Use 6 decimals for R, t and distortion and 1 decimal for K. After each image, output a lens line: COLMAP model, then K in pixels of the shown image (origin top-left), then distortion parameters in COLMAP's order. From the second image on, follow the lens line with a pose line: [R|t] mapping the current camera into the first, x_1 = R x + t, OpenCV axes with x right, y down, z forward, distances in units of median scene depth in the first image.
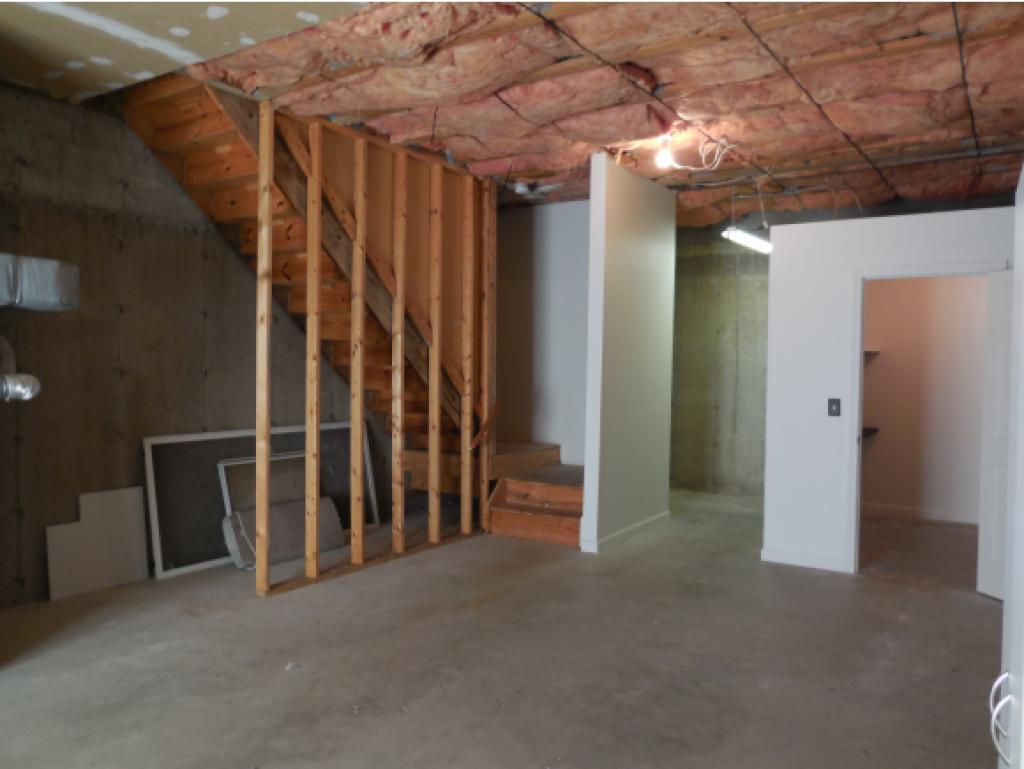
lens RADIAL K [[776.9, 0, 508.2], [0, 776.9, 380.9], [0, 0, 1]] dist [-0.005131, -0.001683]
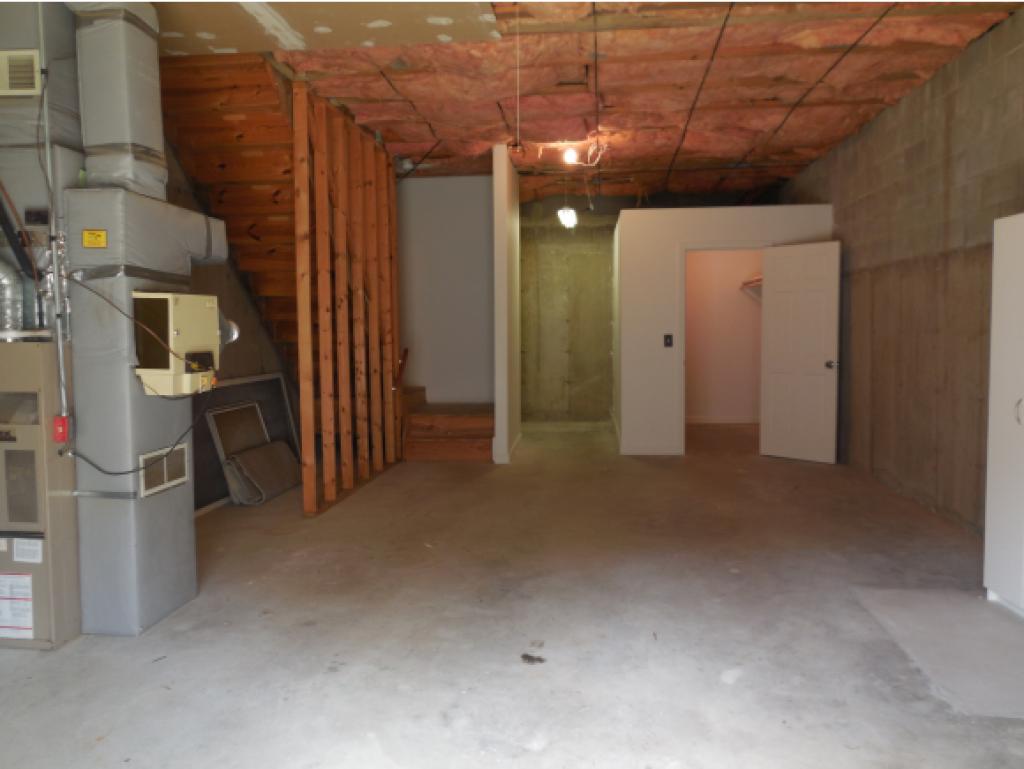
lens RADIAL K [[776.9, 0, 508.2], [0, 776.9, 380.9], [0, 0, 1]] dist [-0.005131, -0.001683]
pose [[0.887279, -0.056262, 0.457789, -0.511424], [0.036042, 0.997955, 0.052792, 0.022364], [-0.459823, -0.030342, 0.887492, -0.135518]]
